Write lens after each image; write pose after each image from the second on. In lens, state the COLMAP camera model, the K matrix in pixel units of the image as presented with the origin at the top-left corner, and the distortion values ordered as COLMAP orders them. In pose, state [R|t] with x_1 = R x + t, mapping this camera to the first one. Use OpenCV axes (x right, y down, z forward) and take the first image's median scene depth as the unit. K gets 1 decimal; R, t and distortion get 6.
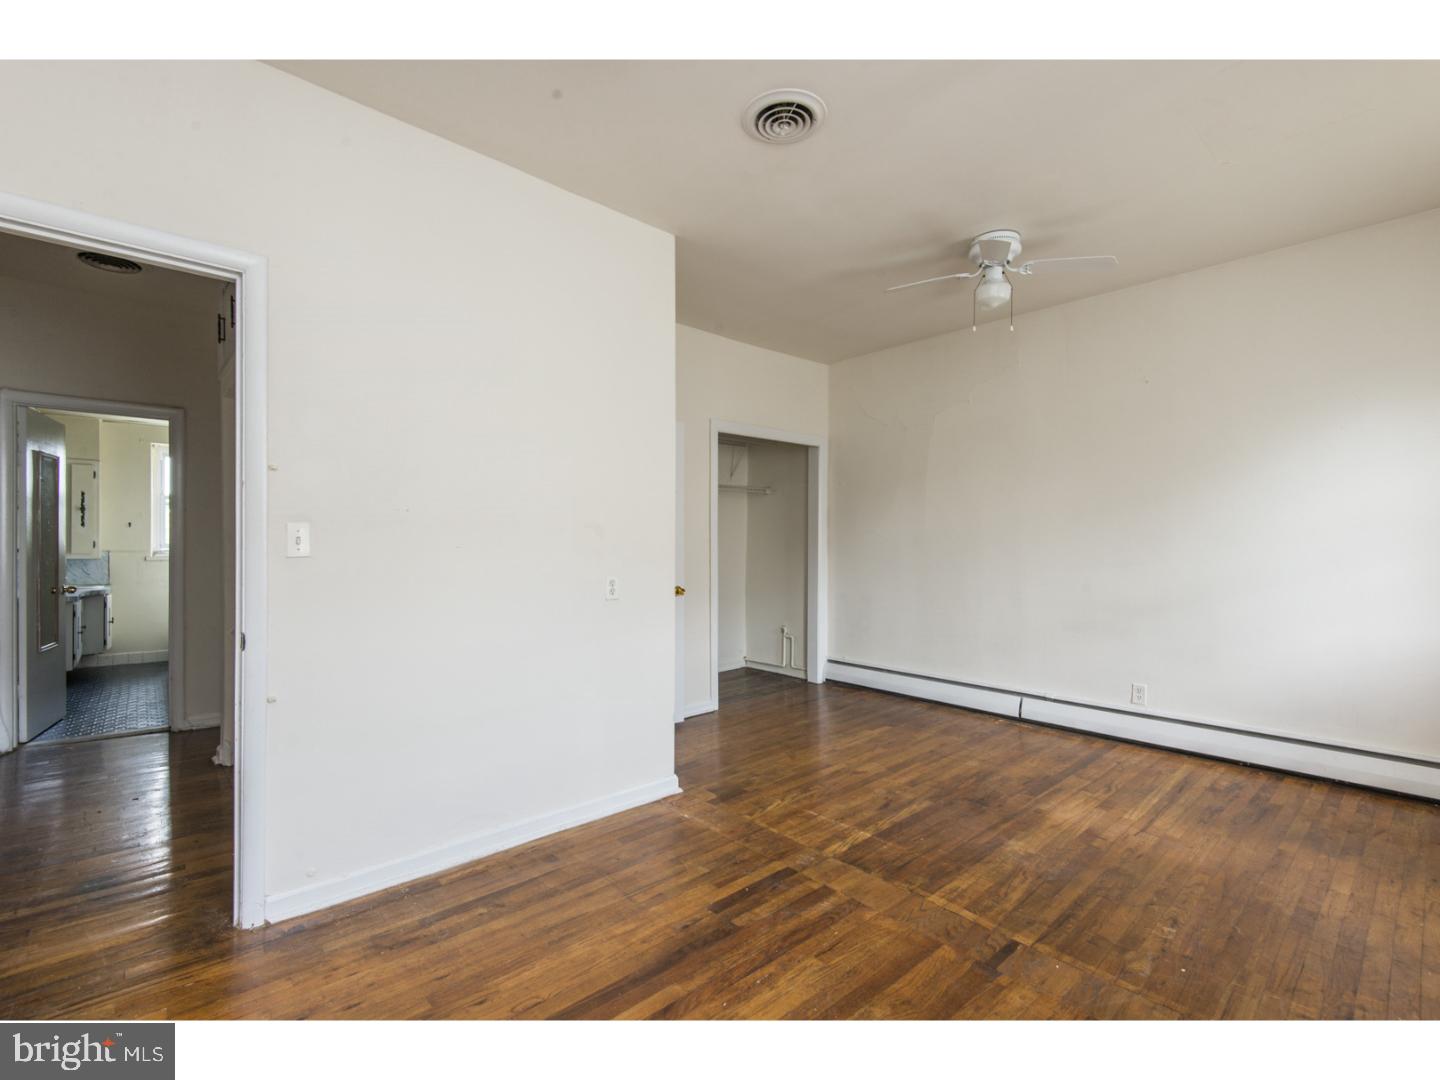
lens RADIAL K [[656.6, 0, 711.1], [0, 656.6, 538.3], [0, 0, 1]] dist [0.029735, -0.016120]
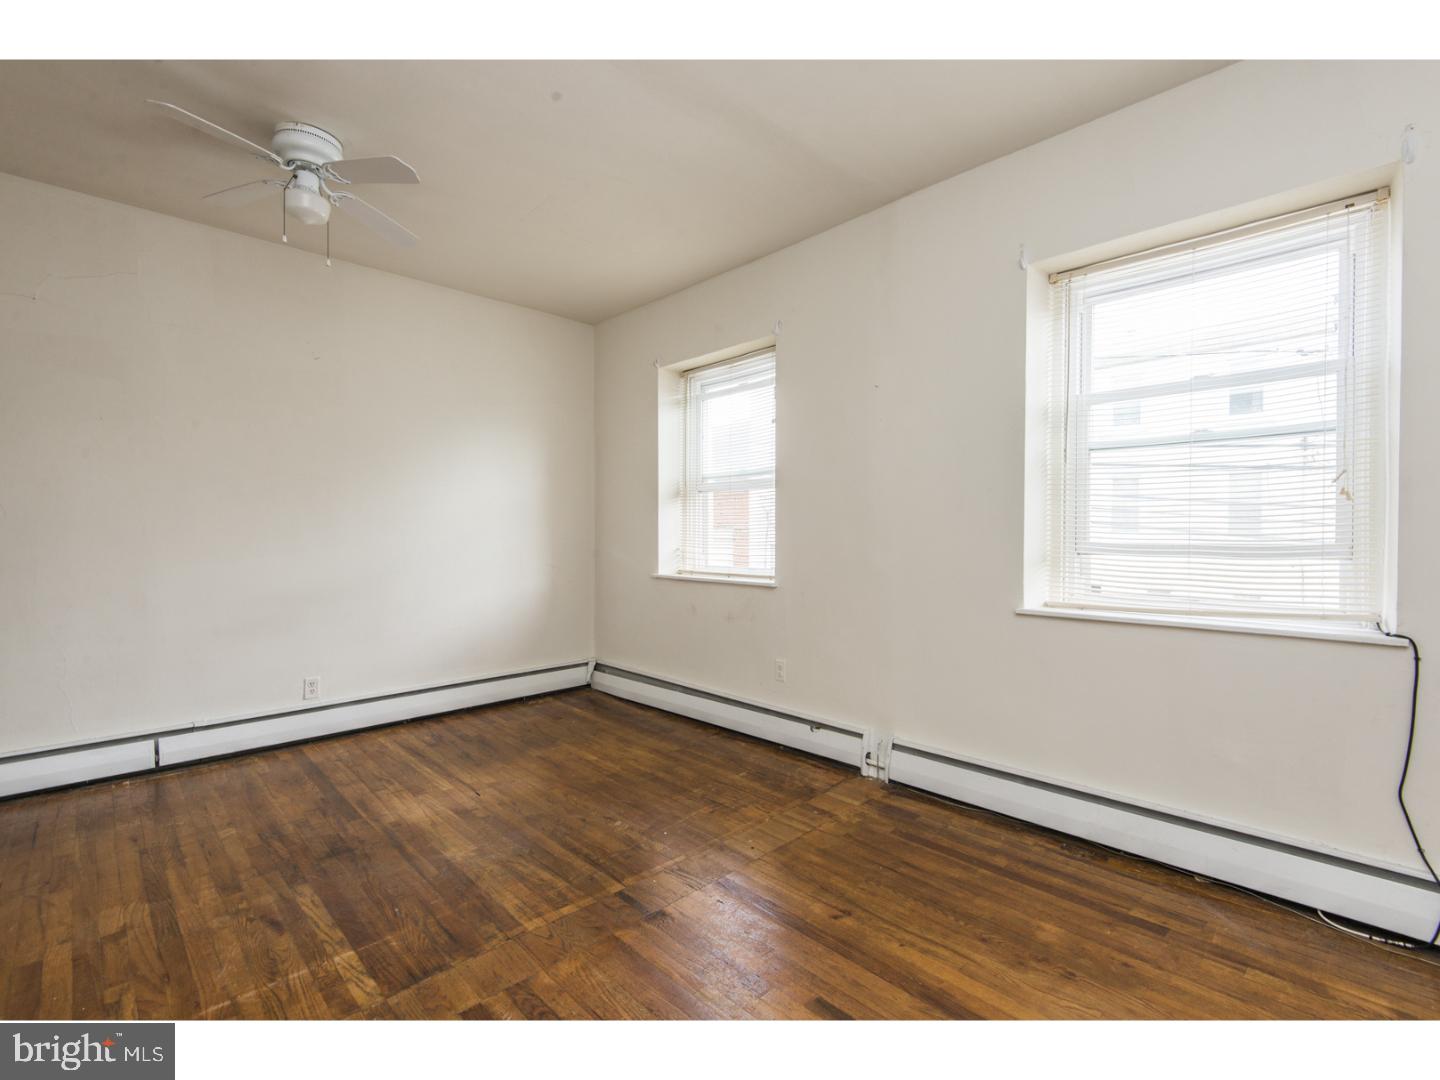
lens RADIAL K [[656.6, 0, 727.8], [0, 656.6, 544.3], [0, 0, 1]] dist [0.029735, -0.016120]
pose [[-0.044888, -0.021272, 0.998766, -0.447940], [-0.006468, 0.999758, 0.021003, 0.009070], [-0.998971, -0.005517, -0.045015, 0.629372]]
